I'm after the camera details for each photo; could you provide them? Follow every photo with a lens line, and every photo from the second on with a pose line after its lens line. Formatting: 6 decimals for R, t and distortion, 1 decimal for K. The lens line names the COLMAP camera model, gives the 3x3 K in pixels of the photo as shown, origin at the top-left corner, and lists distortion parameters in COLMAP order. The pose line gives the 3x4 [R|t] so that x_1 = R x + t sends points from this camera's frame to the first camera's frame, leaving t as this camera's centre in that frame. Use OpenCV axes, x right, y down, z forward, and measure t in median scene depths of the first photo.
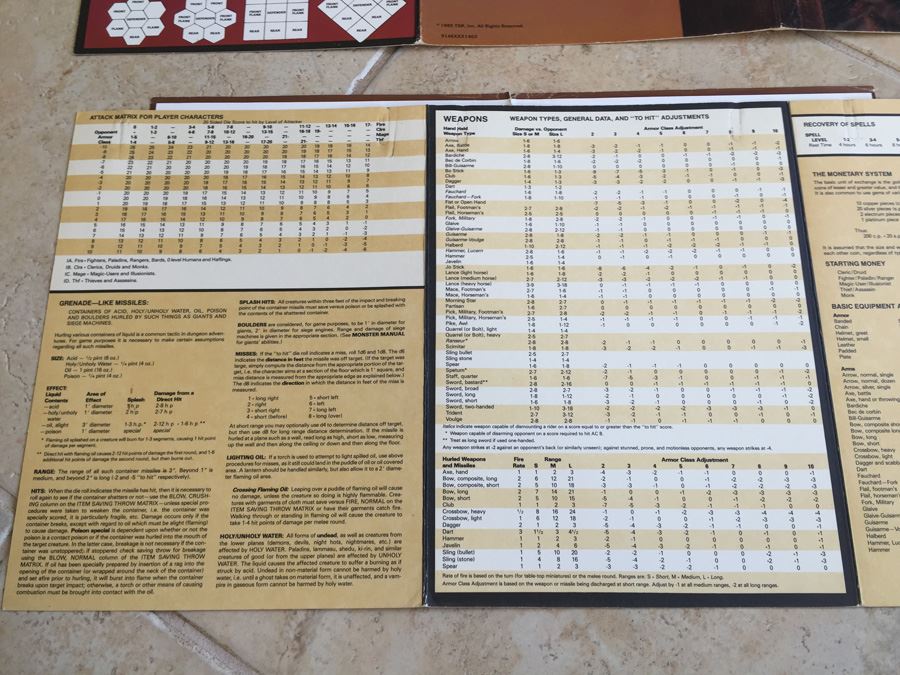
lens RADIAL K [[781.6, 0, 449.1], [0, 781.6, 338.5], [0, 0, 1]] dist [0.096617, -0.157675]
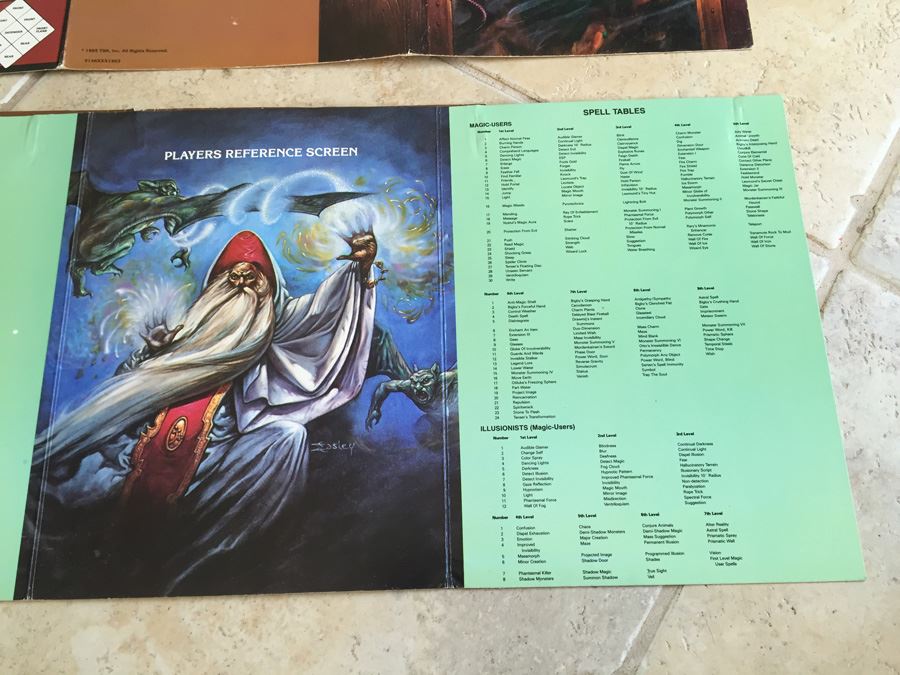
lens RADIAL K [[772.7, 0, 445.8], [0, 772.7, 337.0], [0, 0, 1]] dist [0.092500, -0.145518]
pose [[0.999921, -0.009134, 0.008689, 0.462230], [0.009219, 0.999909, -0.009808, -0.010983], [-0.008599, 0.009887, 0.999914, -0.016758]]
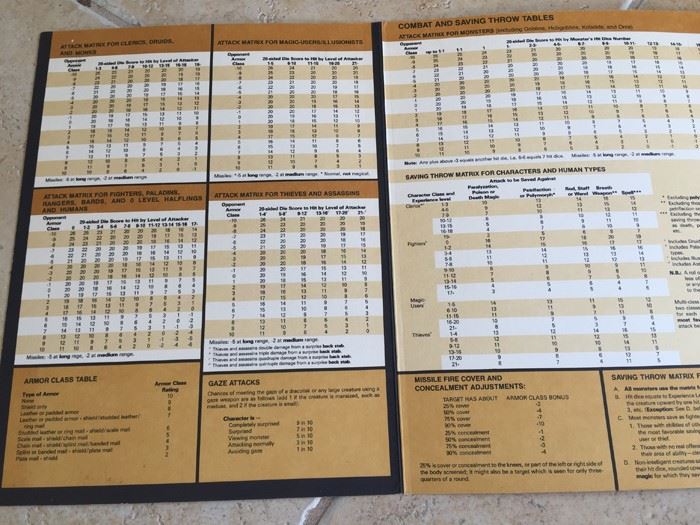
lens RADIAL K [[601.0, 0, 346.7], [0, 601.0, 262.1], [0, 0, 1]] dist [0.092500, -0.145518]
pose [[0.999875, 0.013992, 0.007402, -0.086263], [-0.014187, 0.999535, 0.026991, -0.630483], [-0.007021, -0.027092, 0.999608, 0.366675]]
